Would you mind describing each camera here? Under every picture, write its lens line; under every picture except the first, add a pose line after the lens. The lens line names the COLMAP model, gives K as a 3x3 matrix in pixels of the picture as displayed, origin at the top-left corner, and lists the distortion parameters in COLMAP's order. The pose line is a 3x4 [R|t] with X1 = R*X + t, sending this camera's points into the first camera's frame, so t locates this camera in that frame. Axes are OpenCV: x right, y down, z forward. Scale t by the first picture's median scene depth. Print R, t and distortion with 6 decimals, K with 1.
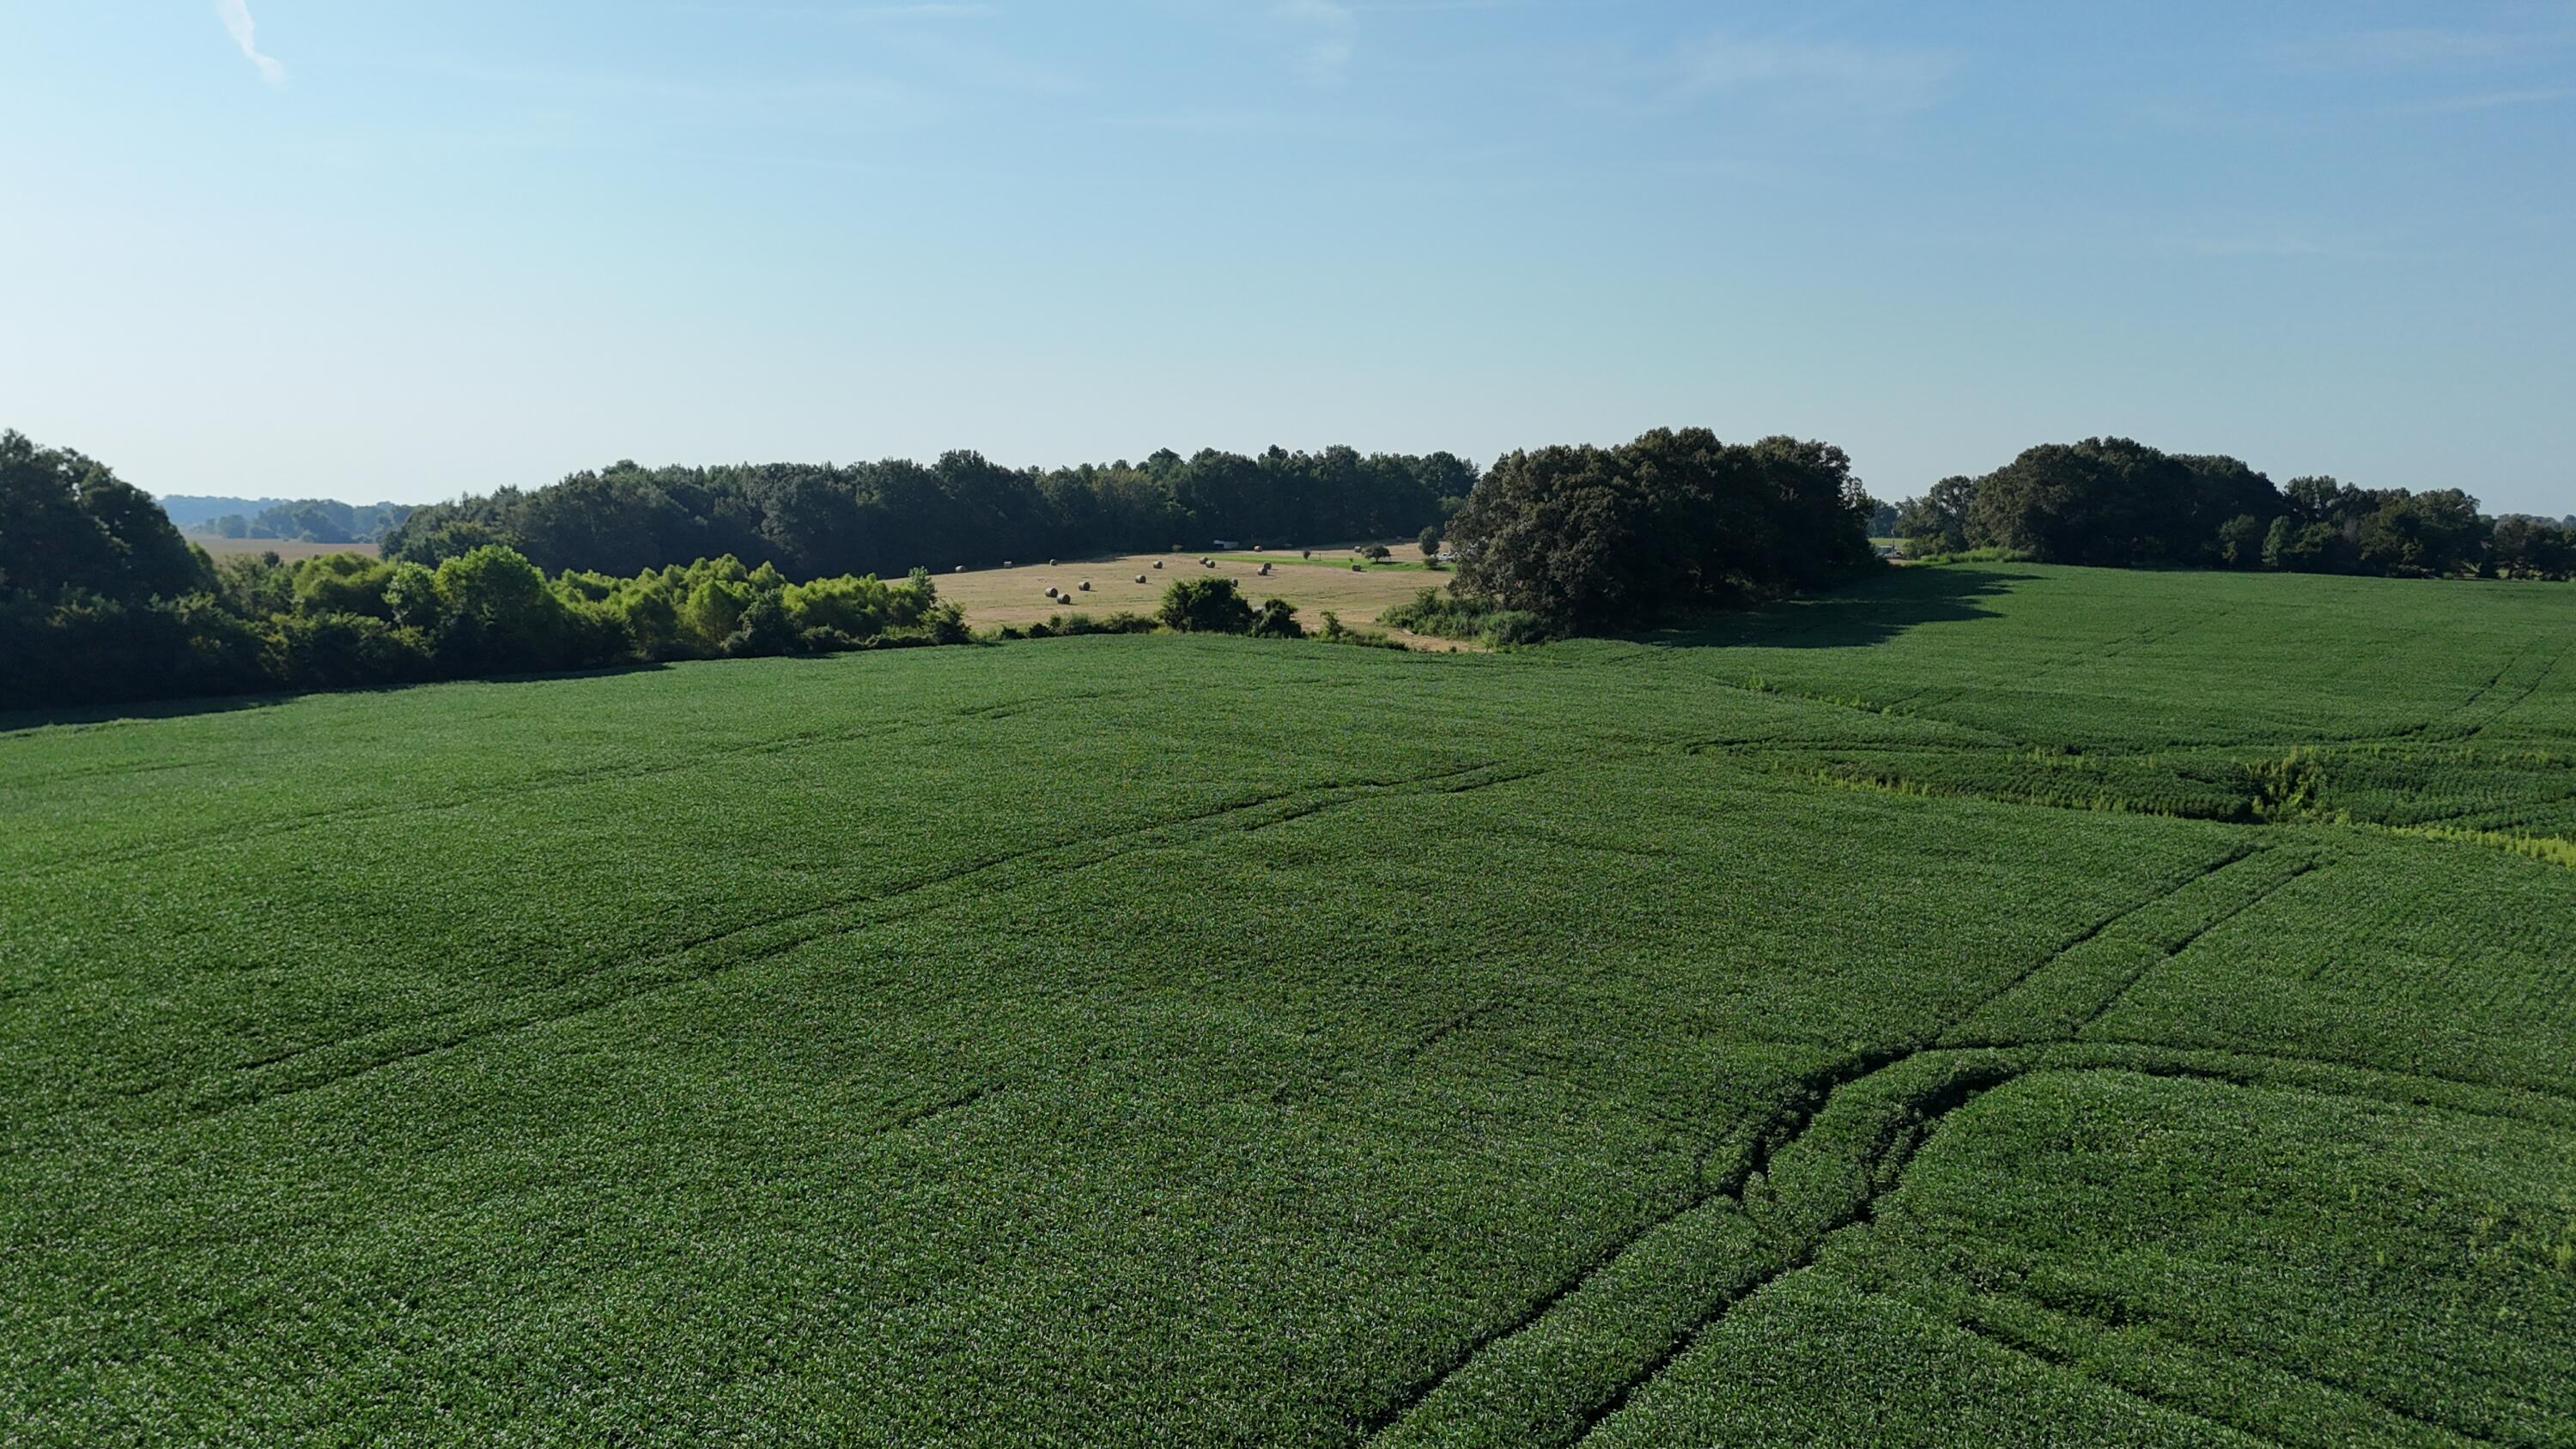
lens RADIAL K [[1885.8, 0, 1283.5], [0, 1885.8, 727.6], [0, 0, 1]] dist [0.047932, -0.034846]
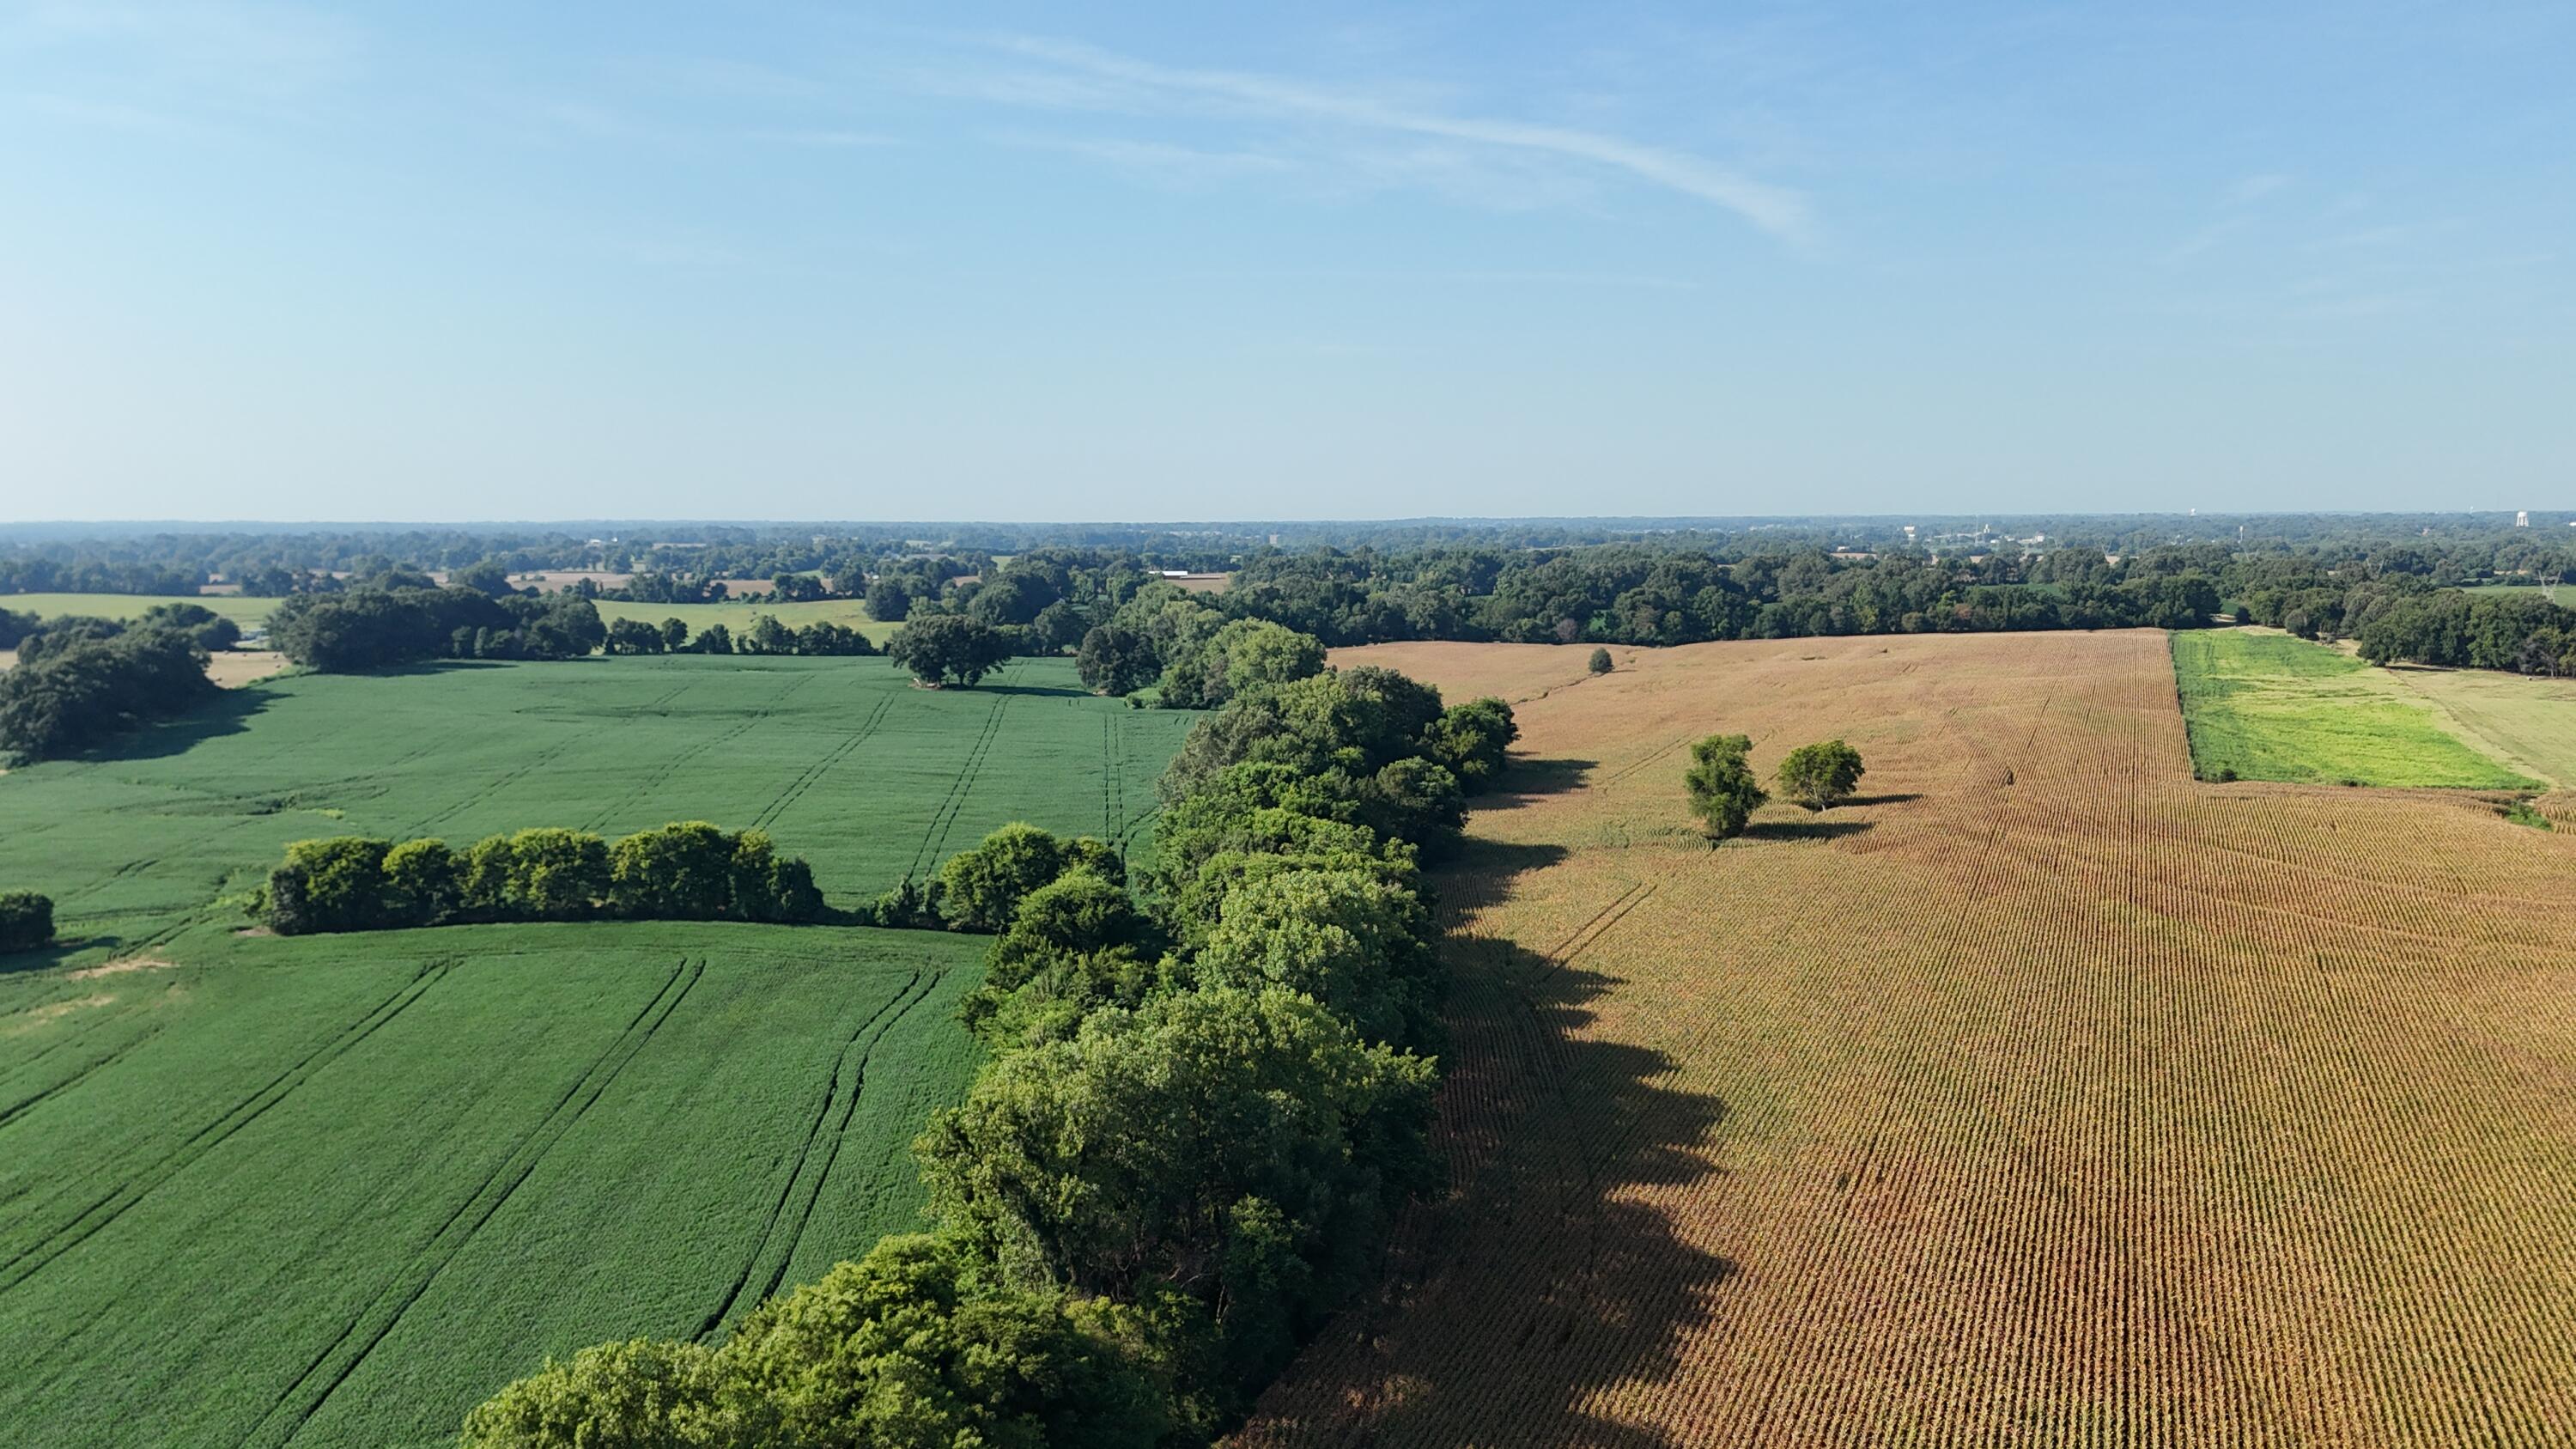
lens RADIAL K [[1885.8, 0, 1282.6], [0, 1885.8, 707.2], [0, 0, 1]] dist [0.047932, -0.034846]
pose [[0.720989, -0.080869, 0.688211, -0.339241], [0.082544, 0.996118, 0.030574, -0.058242], [-0.688012, 0.034764, 0.724866, -1.642177]]
